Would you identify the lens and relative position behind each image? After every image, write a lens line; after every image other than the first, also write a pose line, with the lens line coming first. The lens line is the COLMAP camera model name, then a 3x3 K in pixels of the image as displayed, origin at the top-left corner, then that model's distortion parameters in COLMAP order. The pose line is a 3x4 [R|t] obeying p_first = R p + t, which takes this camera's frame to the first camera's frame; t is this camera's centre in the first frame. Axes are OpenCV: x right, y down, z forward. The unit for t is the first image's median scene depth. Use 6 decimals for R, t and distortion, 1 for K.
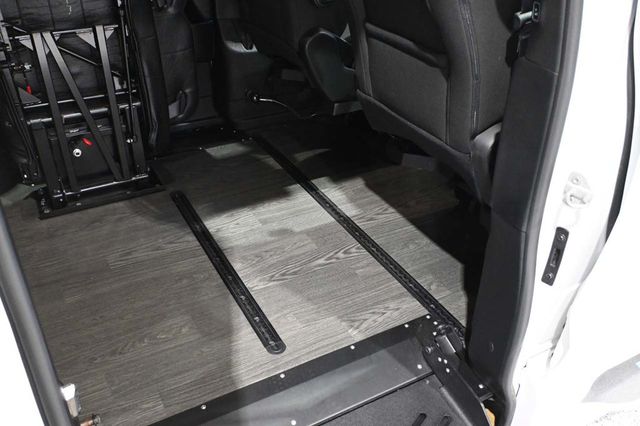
lens RADIAL K [[586.5, 0, 320.0], [0, 586.5, 213.0], [0, 0, 1]] dist [0.006967, -0.000872]
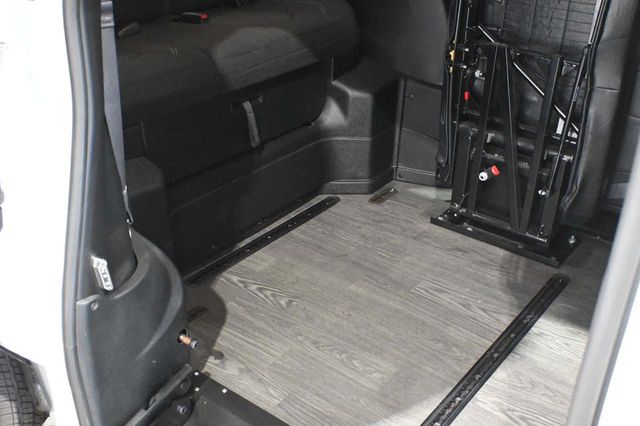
lens RADIAL K [[722.9, 0, 317.0], [0, 722.9, 212.2], [0, 0, 1]] dist [-0.010307, -0.007864]
pose [[0.406808, 0.434900, -0.803349, 0.411103], [-0.516475, 0.834861, 0.190422, -0.137574], [0.753499, 0.337445, 0.564243, 0.192028]]
